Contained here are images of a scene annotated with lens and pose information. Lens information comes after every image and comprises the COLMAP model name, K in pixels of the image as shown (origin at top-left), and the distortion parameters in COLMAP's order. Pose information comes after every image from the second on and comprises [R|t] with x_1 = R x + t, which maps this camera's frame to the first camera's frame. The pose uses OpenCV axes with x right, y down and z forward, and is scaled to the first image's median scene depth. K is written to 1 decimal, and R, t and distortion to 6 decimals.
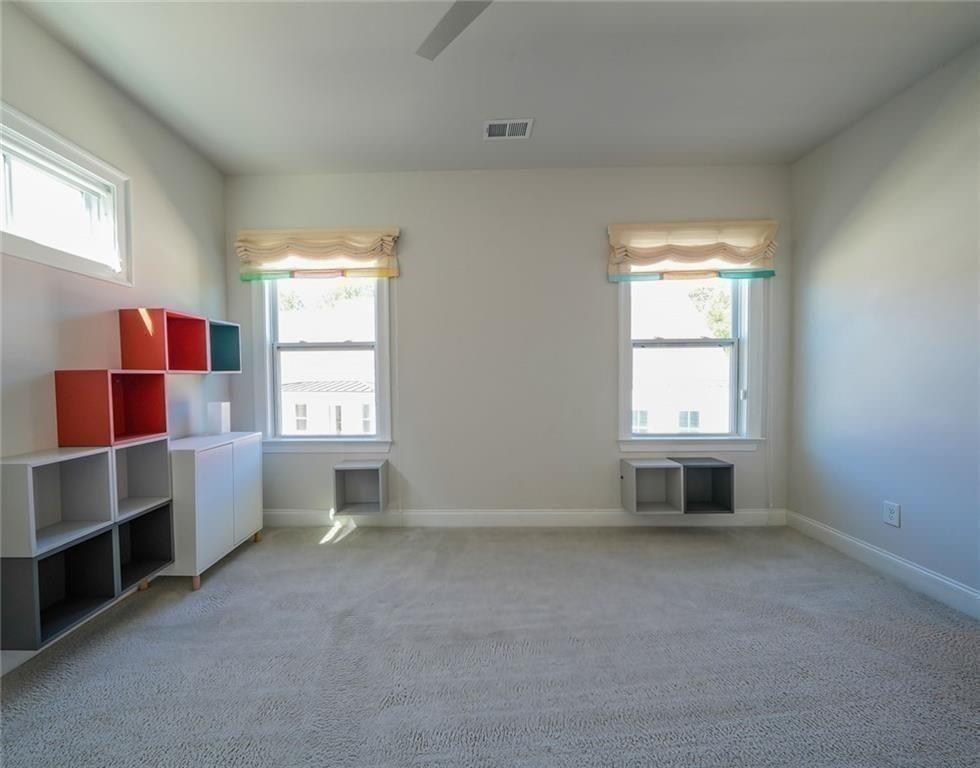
lens RADIAL K [[382.4, 0, 486.1], [0, 382.4, 385.5], [0, 0, 1]] dist [-0.002293, -0.000194]
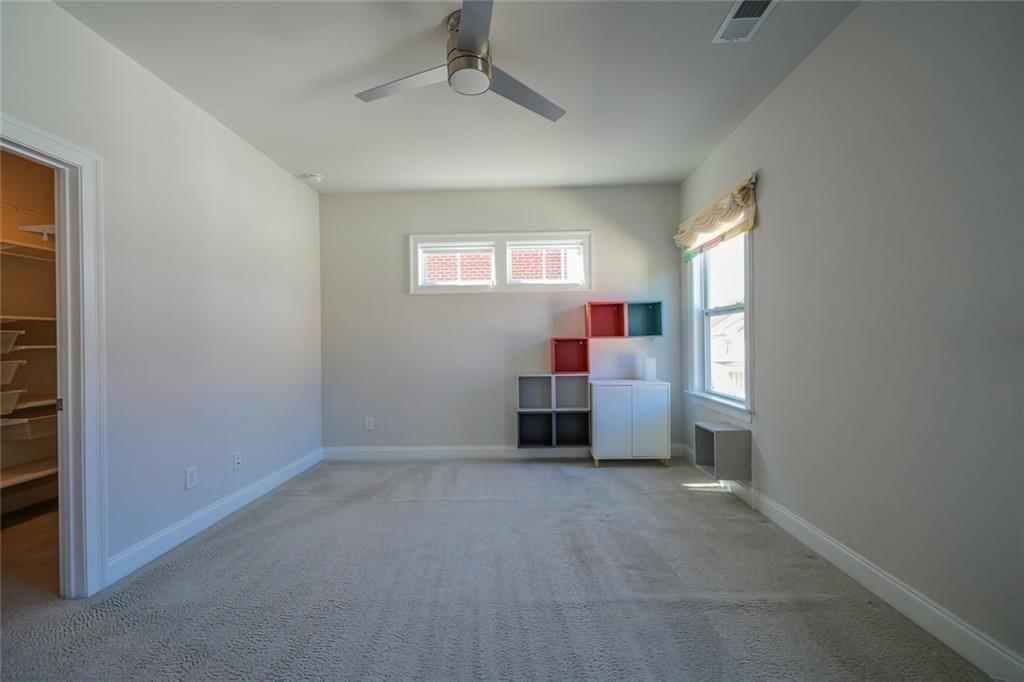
lens RADIAL K [[418.0, 0, 511.5], [0, 418.0, 342.6], [0, 0, 1]] dist [0.000391, 0.000026]
pose [[-0.023390, 0.007797, -0.999696, 0.851156], [-0.007090, 0.999943, 0.007965, -0.021110], [0.999701, 0.007274, -0.023334, 0.523252]]
